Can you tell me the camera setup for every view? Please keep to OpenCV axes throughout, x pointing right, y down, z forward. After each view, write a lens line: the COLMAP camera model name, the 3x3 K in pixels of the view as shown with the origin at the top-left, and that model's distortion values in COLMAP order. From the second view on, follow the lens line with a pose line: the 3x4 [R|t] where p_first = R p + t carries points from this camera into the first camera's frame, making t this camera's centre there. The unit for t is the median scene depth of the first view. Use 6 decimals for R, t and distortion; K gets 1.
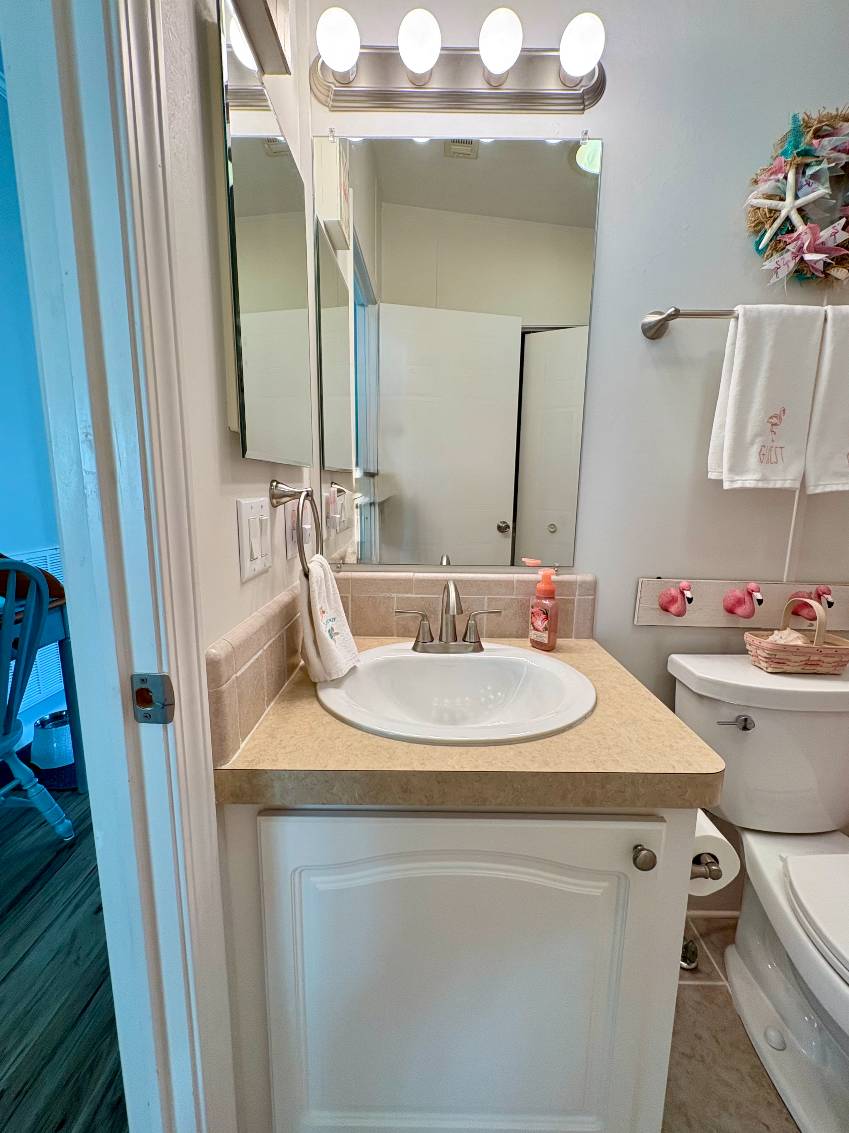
lens RADIAL K [[458.3, 0, 427.2], [0, 458.3, 567.5], [0, 0, 1]] dist [-0.000833, -0.000078]
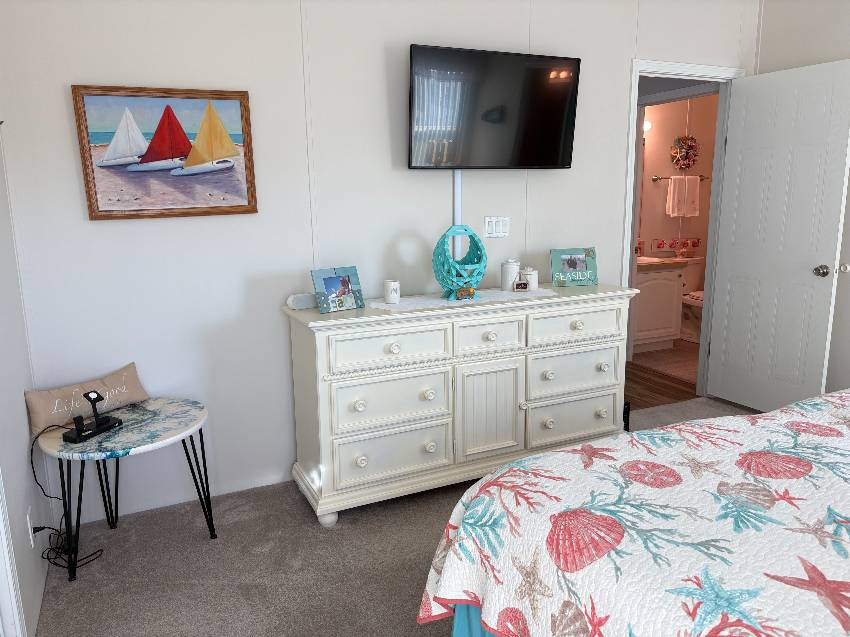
lens RADIAL K [[639.9, 0, 423.6], [0, 639.9, 316.3], [0, 0, 1]] dist [0.040169, -0.034462]
pose [[0.901502, -0.115708, 0.417020, -4.192853], [0.108739, 0.993244, 0.040521, 0.268589], [-0.418891, 0.008817, 0.907994, -3.616476]]
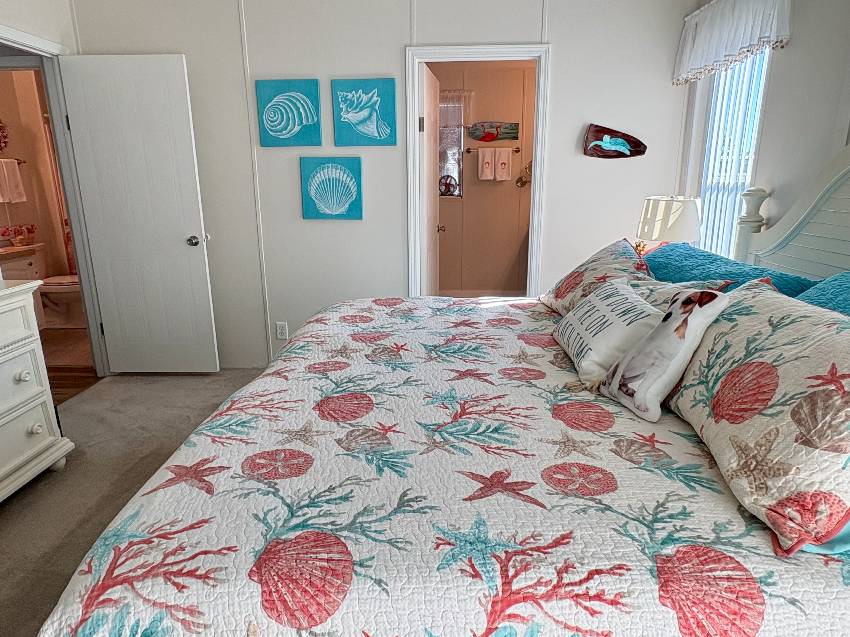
lens RADIAL K [[543.6, 0, 423.5], [0, 543.6, 323.3], [0, 0, 1]] dist [-0.006094, 0.004219]
pose [[0.039327, -0.285379, 0.957607, -4.137028], [0.184929, 0.943872, 0.273691, 0.221930], [-0.981965, 0.166326, 0.089895, -3.002539]]
